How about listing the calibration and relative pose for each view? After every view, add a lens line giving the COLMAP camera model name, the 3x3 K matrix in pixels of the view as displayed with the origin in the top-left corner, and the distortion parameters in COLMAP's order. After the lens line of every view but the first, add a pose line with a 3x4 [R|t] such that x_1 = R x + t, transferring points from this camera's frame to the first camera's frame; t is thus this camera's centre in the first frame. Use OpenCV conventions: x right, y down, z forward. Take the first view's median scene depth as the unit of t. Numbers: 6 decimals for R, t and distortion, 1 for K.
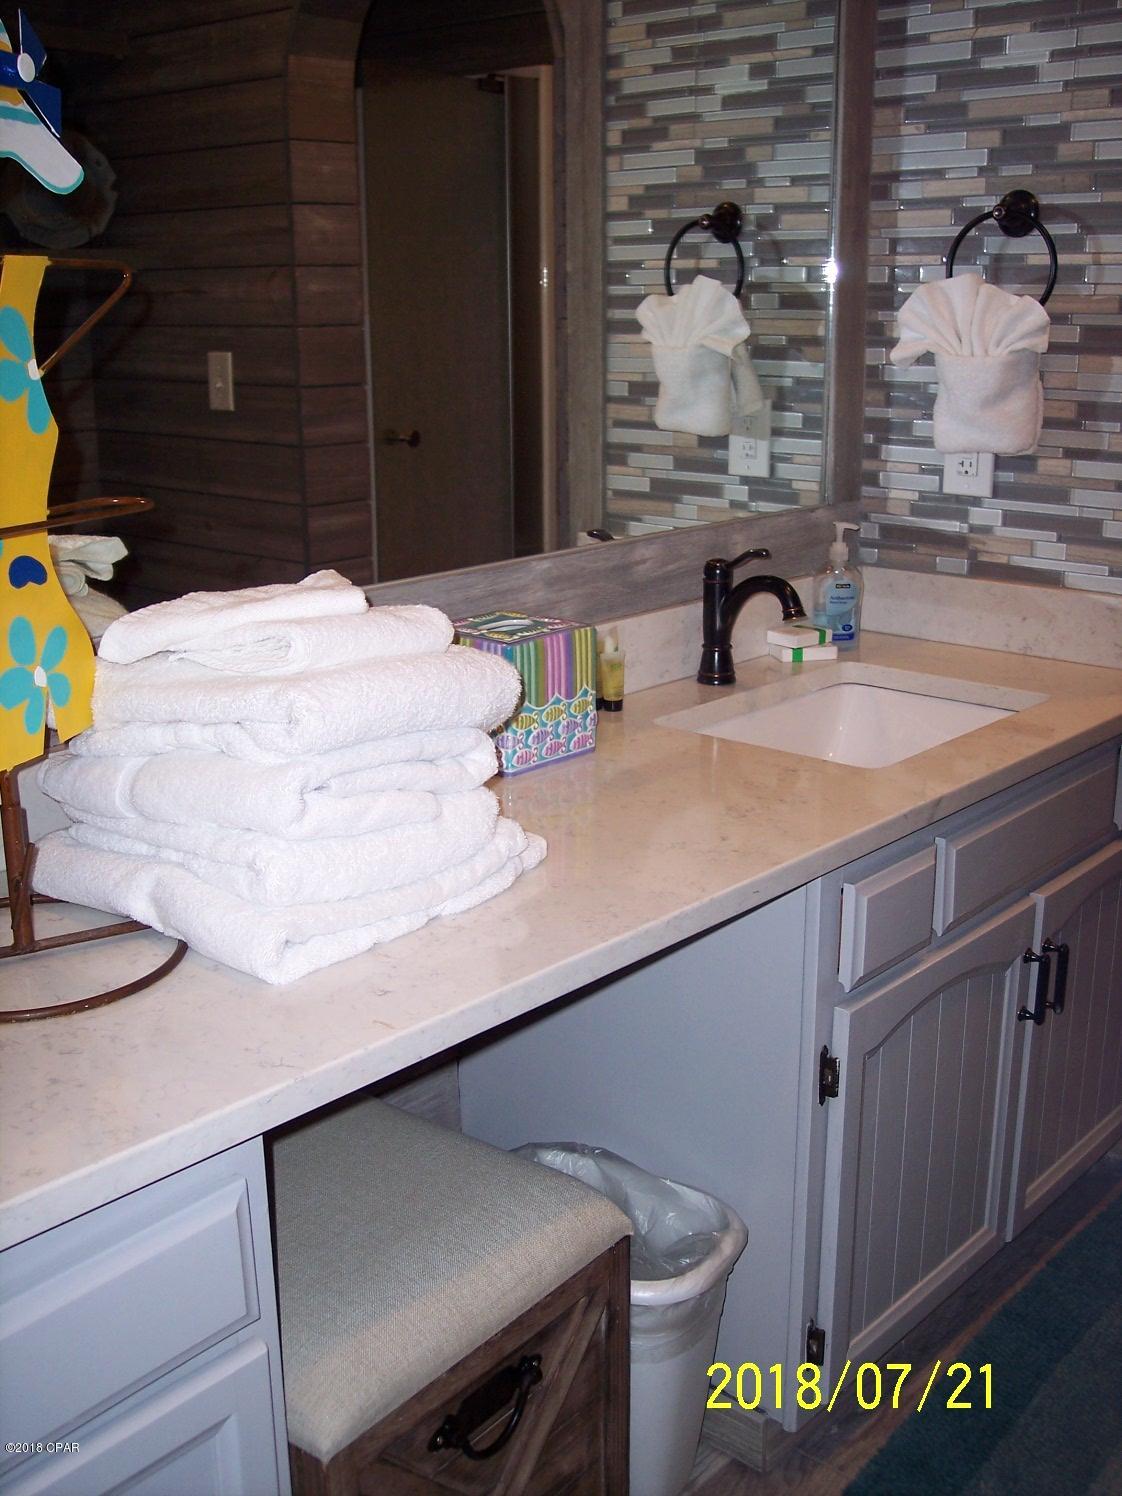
lens RADIAL K [[1684.2, 0, 543.7], [0, 1684.2, 754.7], [0, 0, 1]] dist [-0.154556, 0.243186]
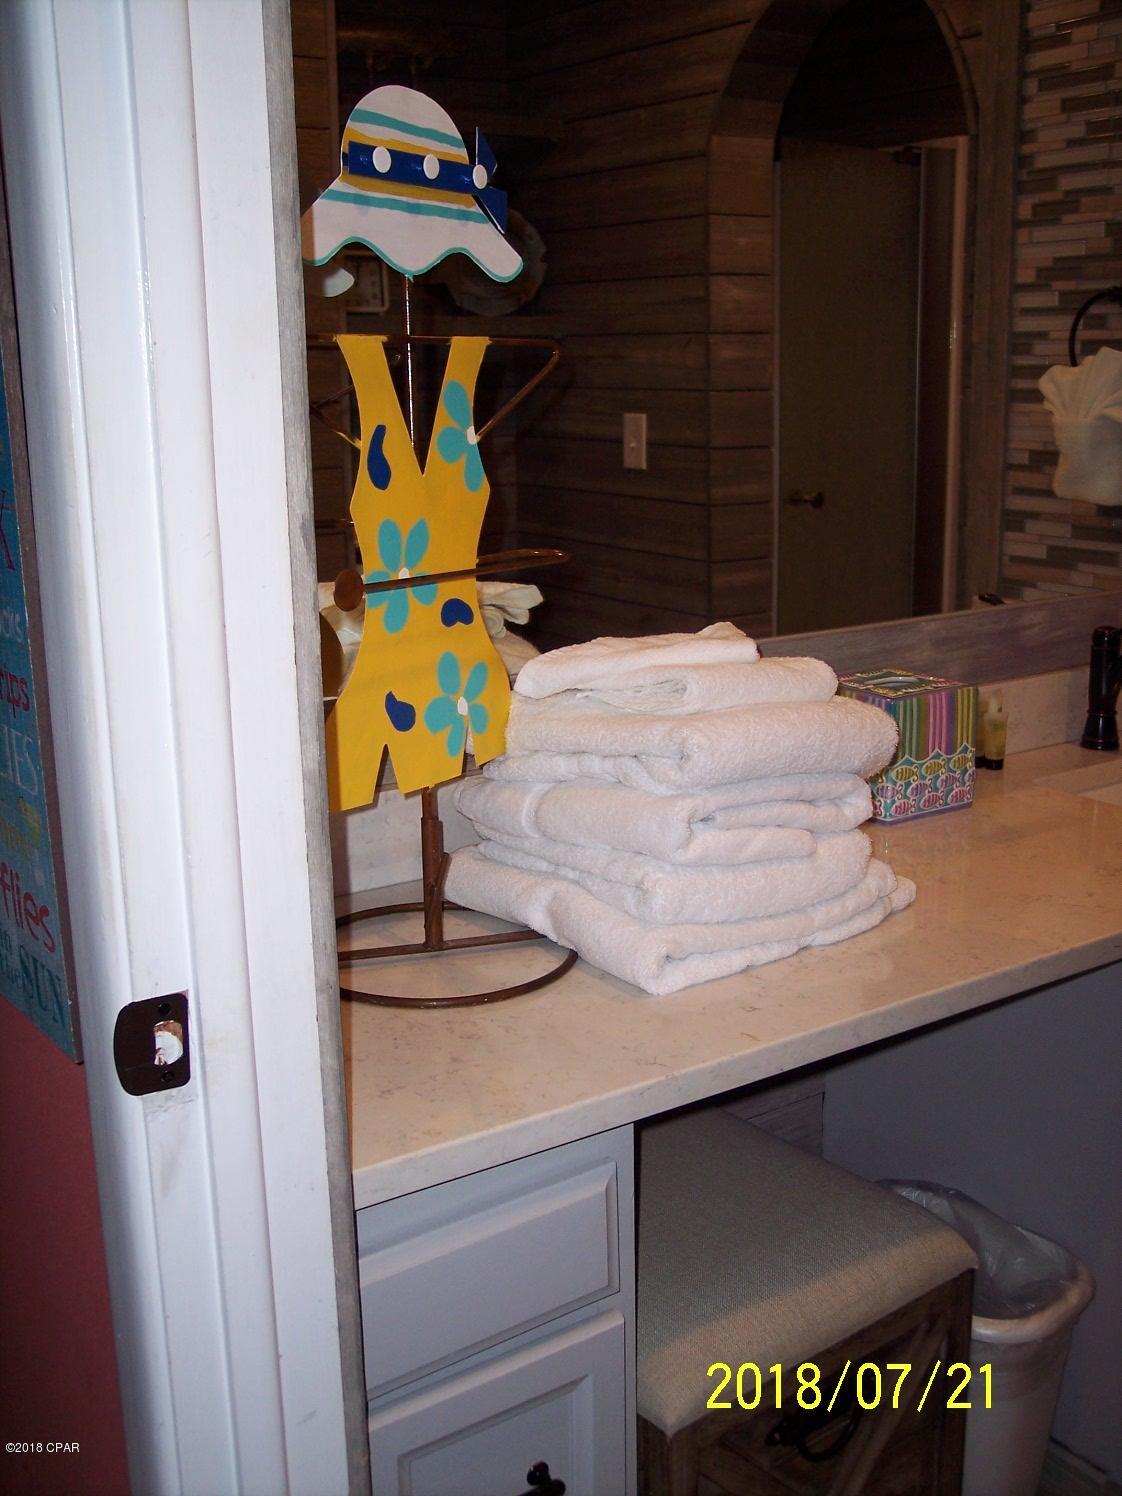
lens RADIAL K [[1684.2, 0, 543.7], [0, 1684.2, 754.7], [0, 0, 1]] dist [-0.154556, 0.243186]
pose [[0.971192, 0.050062, -0.232979, 0.014427], [-0.057835, 0.997970, -0.026649, 0.010713], [0.231172, 0.039356, 0.972116, -0.076399]]
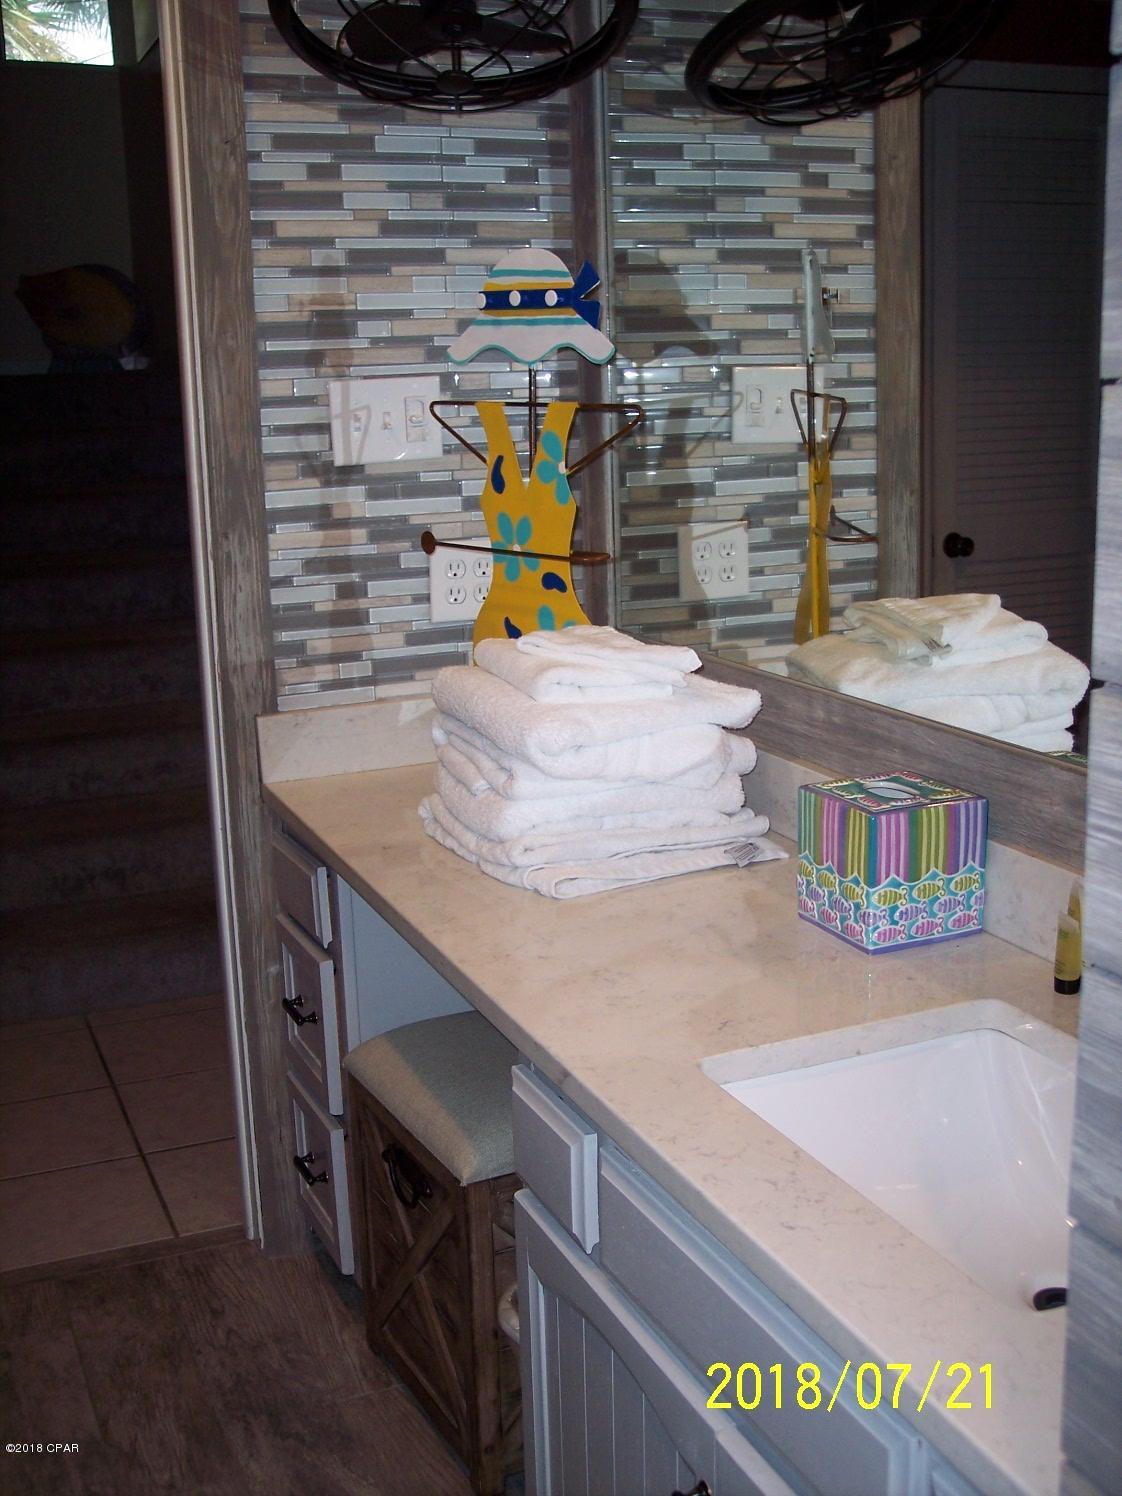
lens RADIAL K [[1684.2, 0, 543.7], [0, 1684.2, 754.7], [0, 0, 1]] dist [-0.154556, 0.243186]
pose [[-0.459311, 0.186888, -0.868393, 1.003857], [-0.219912, 0.923259, 0.315011, -0.397847], [0.860623, 0.335658, -0.382964, 1.389027]]
